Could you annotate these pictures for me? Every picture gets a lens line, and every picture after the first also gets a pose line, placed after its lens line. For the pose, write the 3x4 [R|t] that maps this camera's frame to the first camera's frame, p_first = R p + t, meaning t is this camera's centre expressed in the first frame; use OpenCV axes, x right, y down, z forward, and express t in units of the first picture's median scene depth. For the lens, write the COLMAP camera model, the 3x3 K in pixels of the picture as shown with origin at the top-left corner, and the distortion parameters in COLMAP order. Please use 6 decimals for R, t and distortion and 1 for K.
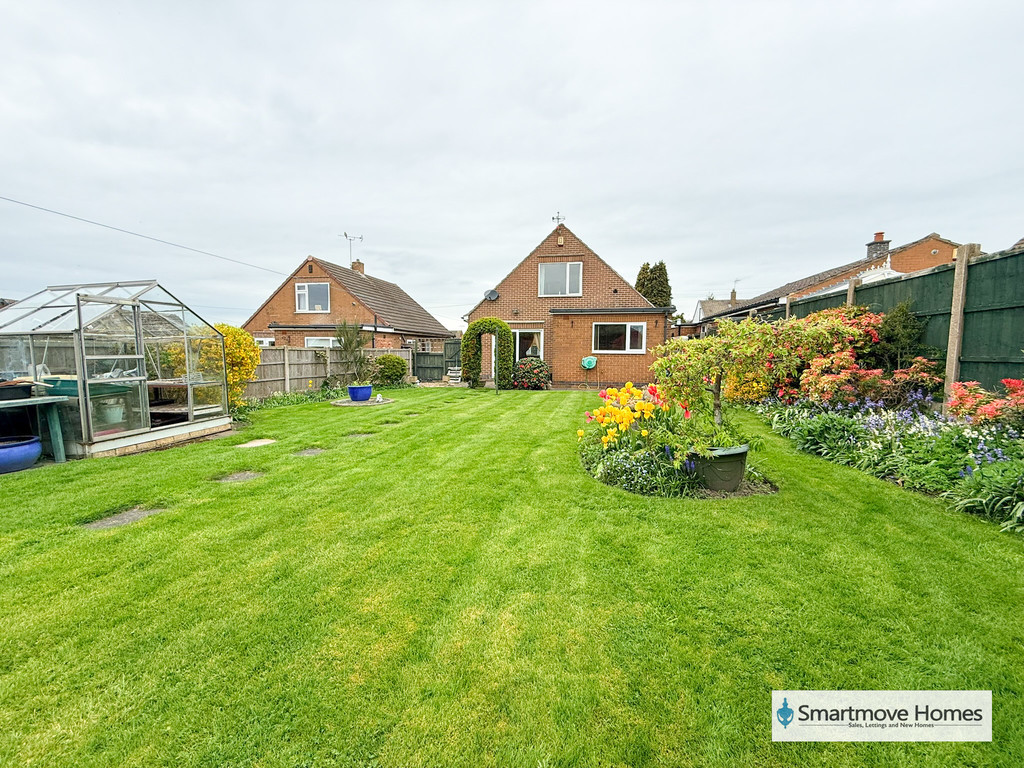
lens RADIAL K [[405.2, 0, 510.5], [0, 405.2, 386.9], [0, 0, 1]] dist [0.000951, 0.000230]
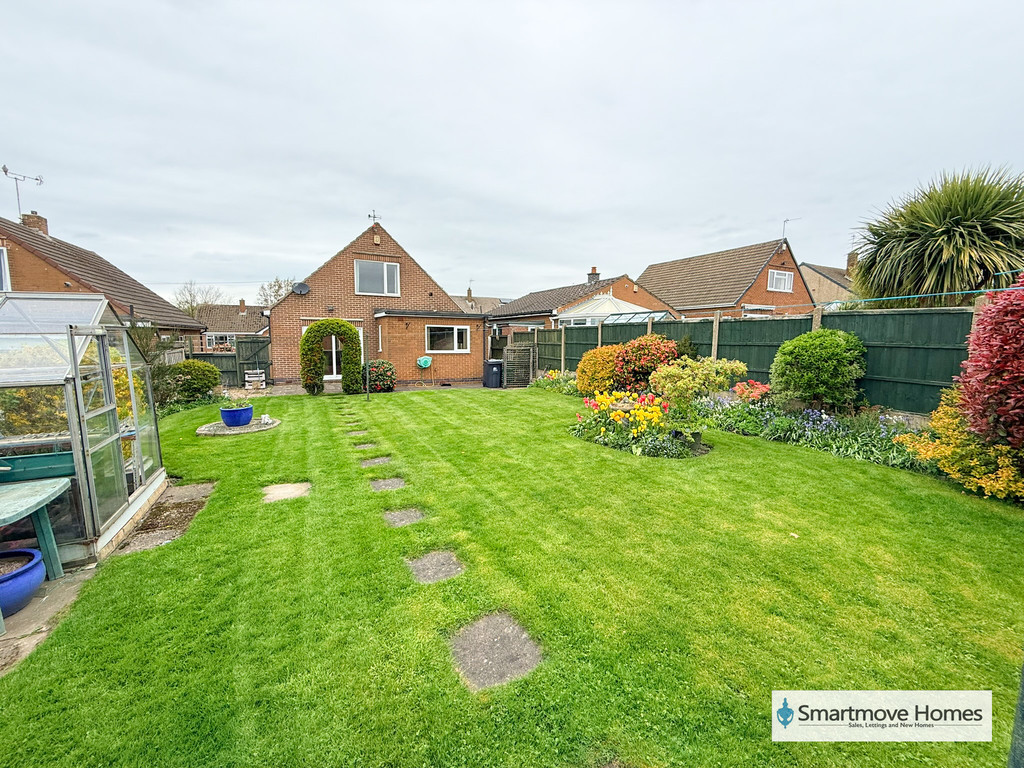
lens RADIAL K [[405.2, 0, 507.0], [0, 405.2, 386.5], [0, 0, 1]] dist [0.000951, 0.000230]
pose [[0.795593, -0.071663, 0.601578, -0.283286], [0.050590, 0.997370, 0.051907, -0.039762], [-0.603716, -0.010863, 0.797126, 0.006213]]
